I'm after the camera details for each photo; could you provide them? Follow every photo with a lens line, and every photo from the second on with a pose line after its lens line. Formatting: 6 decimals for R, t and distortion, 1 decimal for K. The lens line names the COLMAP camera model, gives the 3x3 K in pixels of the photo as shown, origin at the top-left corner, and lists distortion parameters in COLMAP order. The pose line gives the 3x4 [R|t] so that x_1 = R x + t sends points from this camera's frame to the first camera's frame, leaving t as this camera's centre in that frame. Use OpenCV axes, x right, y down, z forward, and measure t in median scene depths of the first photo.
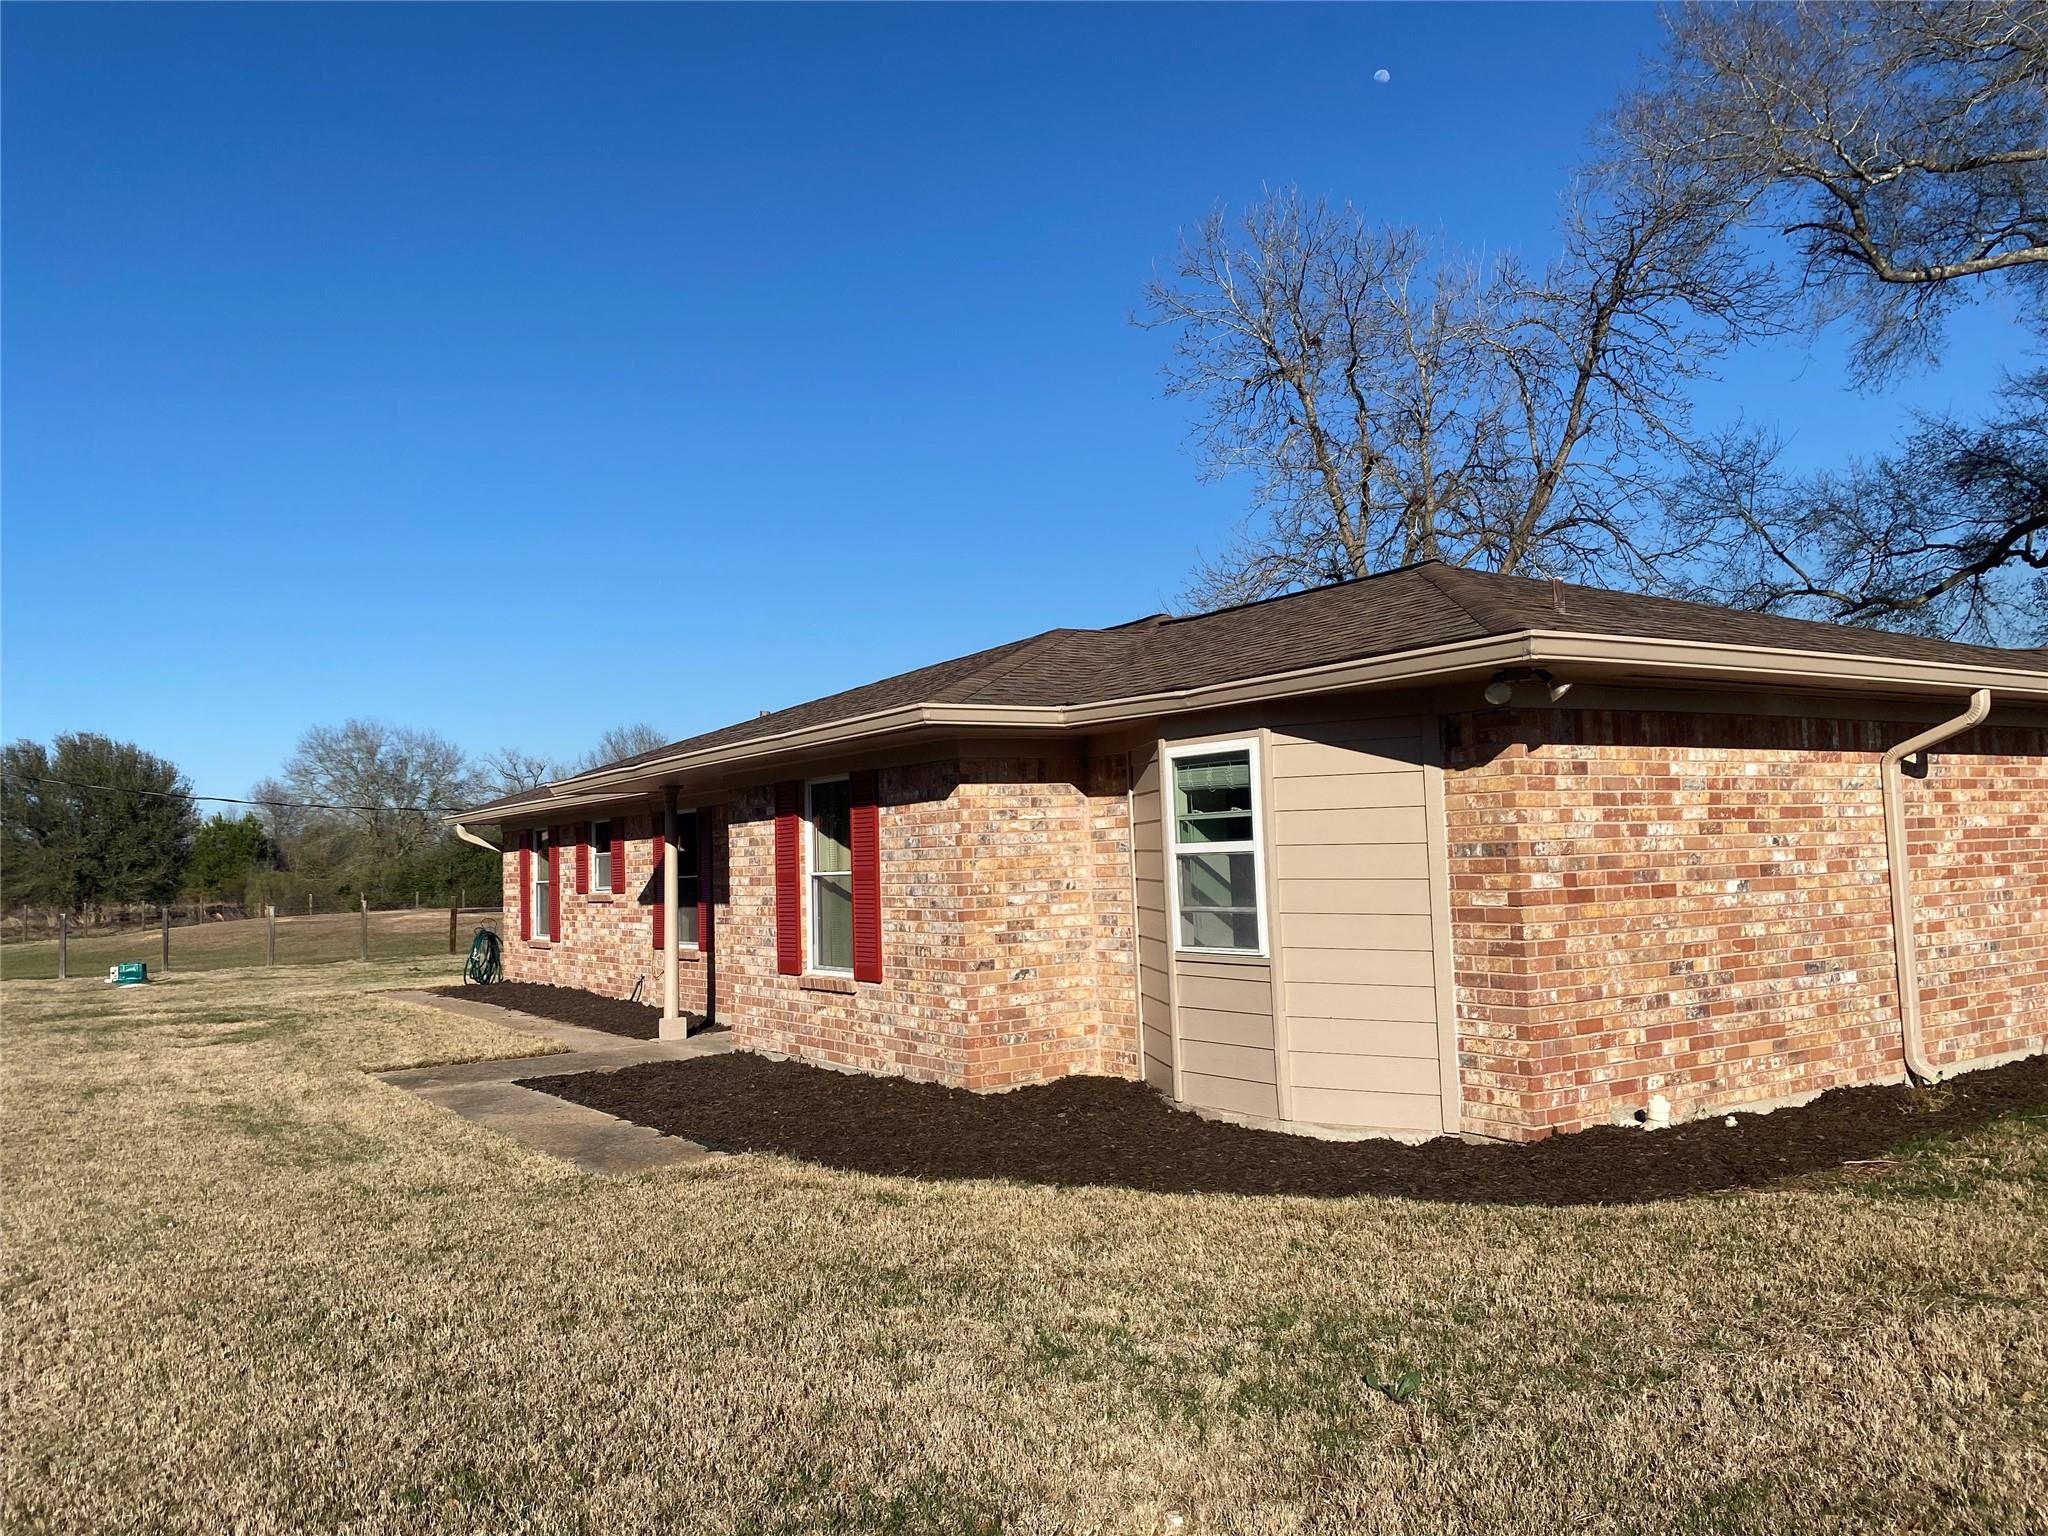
lens RADIAL K [[1548.8, 0, 1028.6], [0, 1548.8, 757.0], [0, 0, 1]] dist [0.053160, -0.073350]
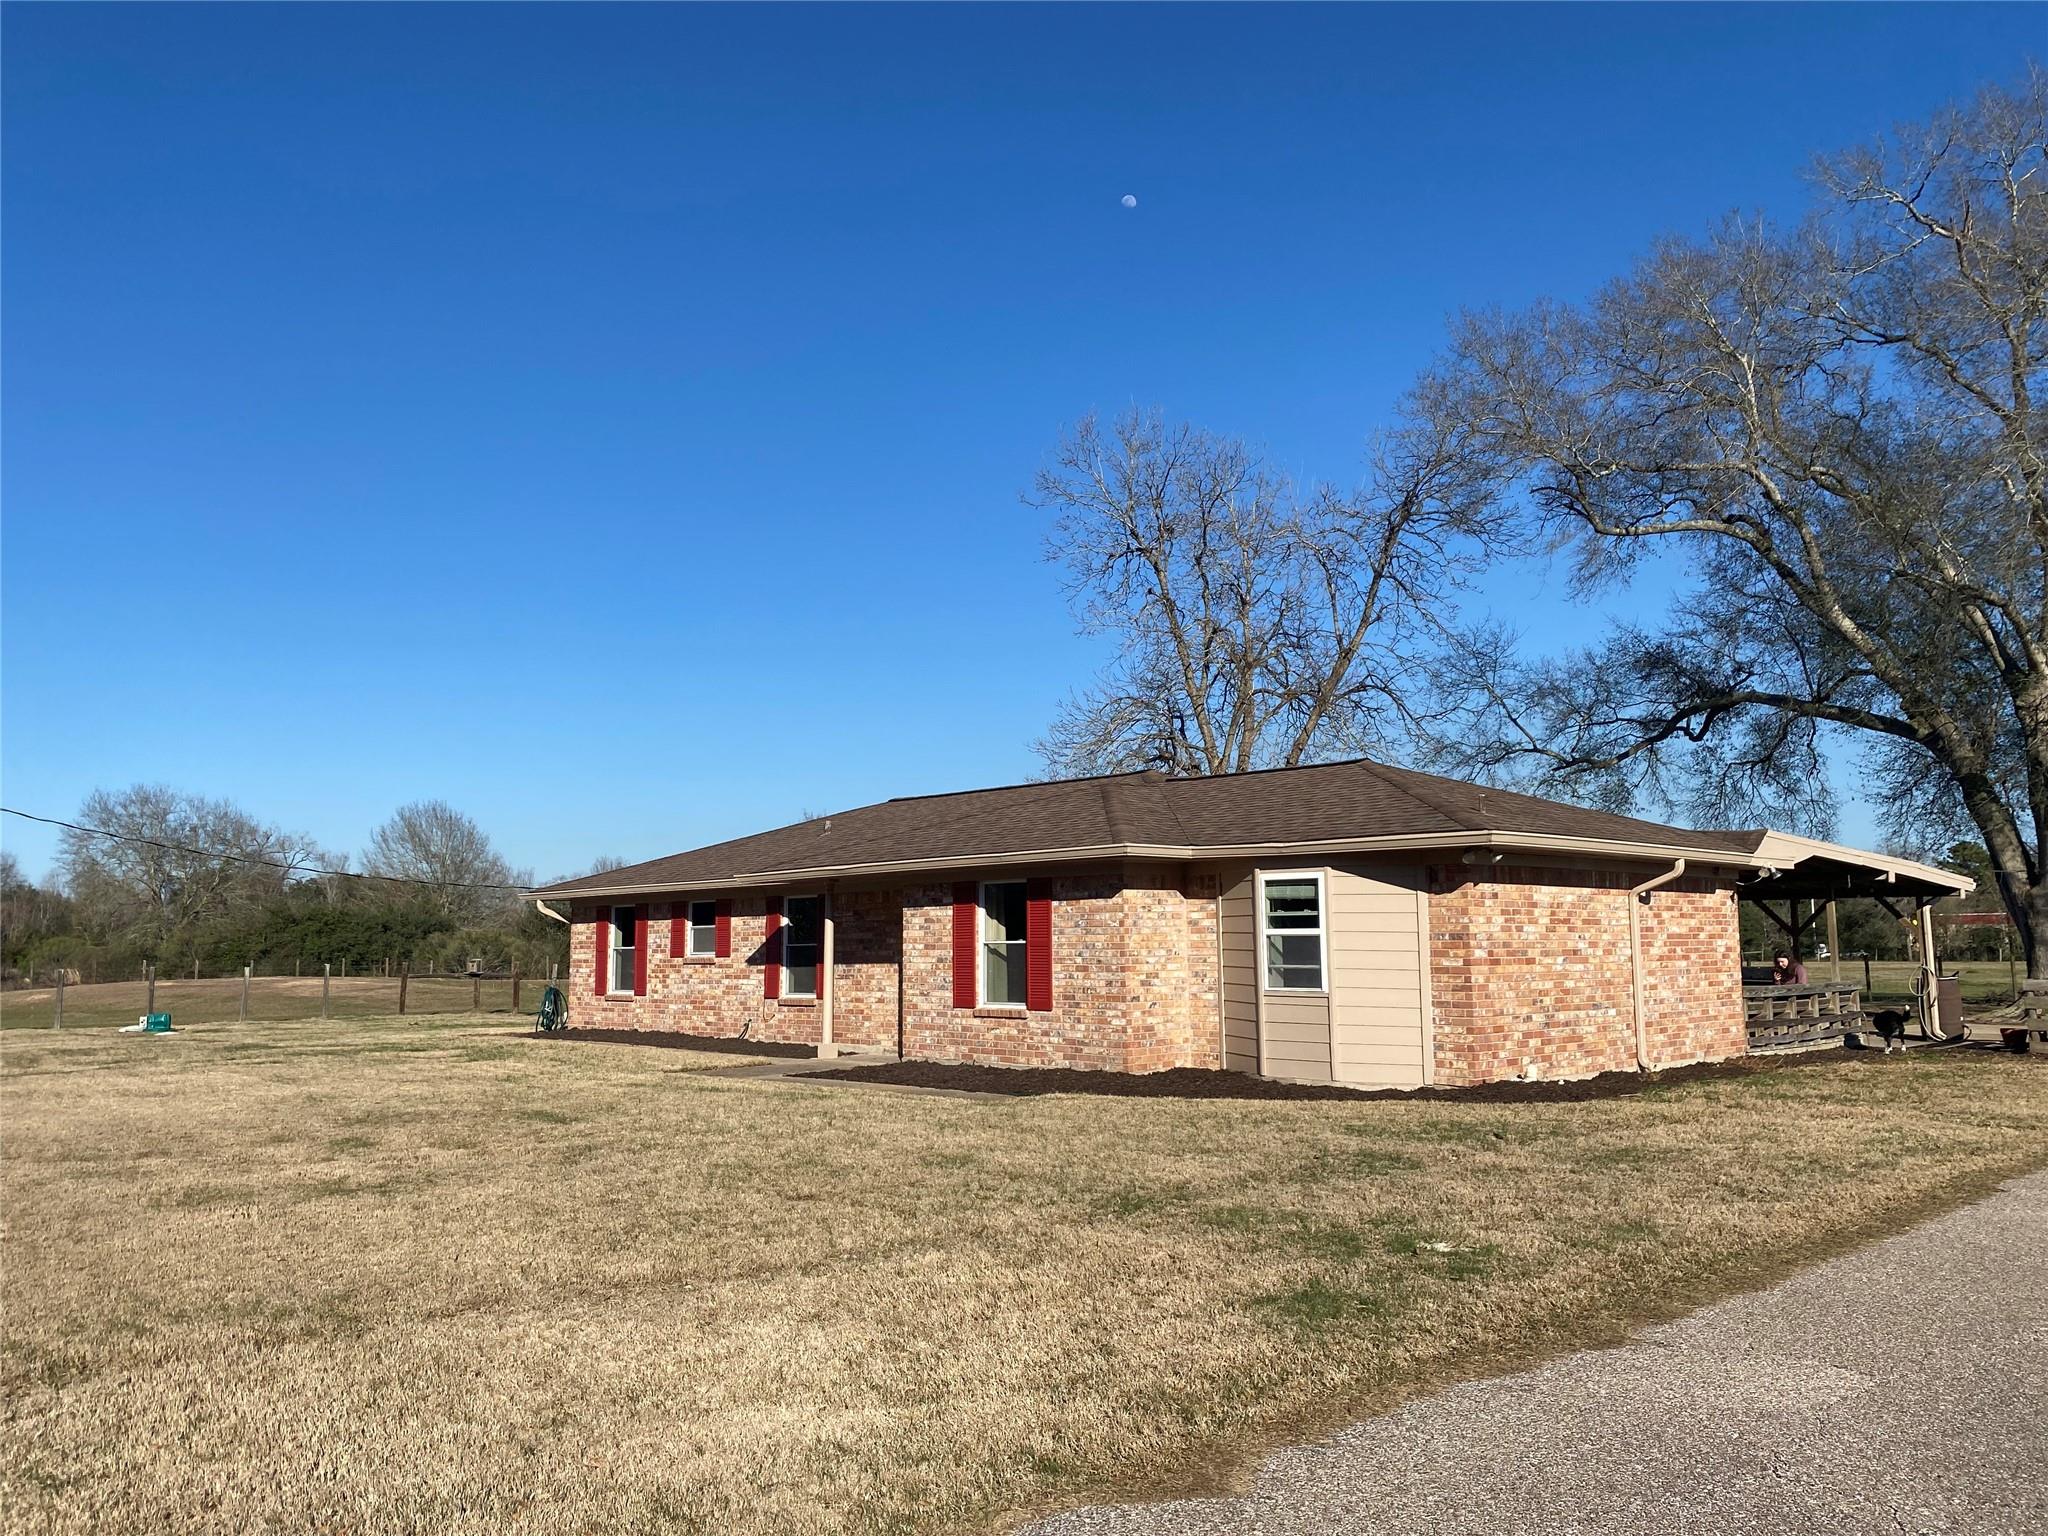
lens RADIAL K [[1548.8, 0, 1040.8], [0, 1548.8, 775.0], [0, 0, 1]] dist [0.053160, -0.073350]
pose [[0.982692, 0.045597, 0.179548, -0.352967], [-0.037227, 0.998069, -0.049715, -0.016097], [-0.181468, 0.042170, 0.982492, -0.511711]]
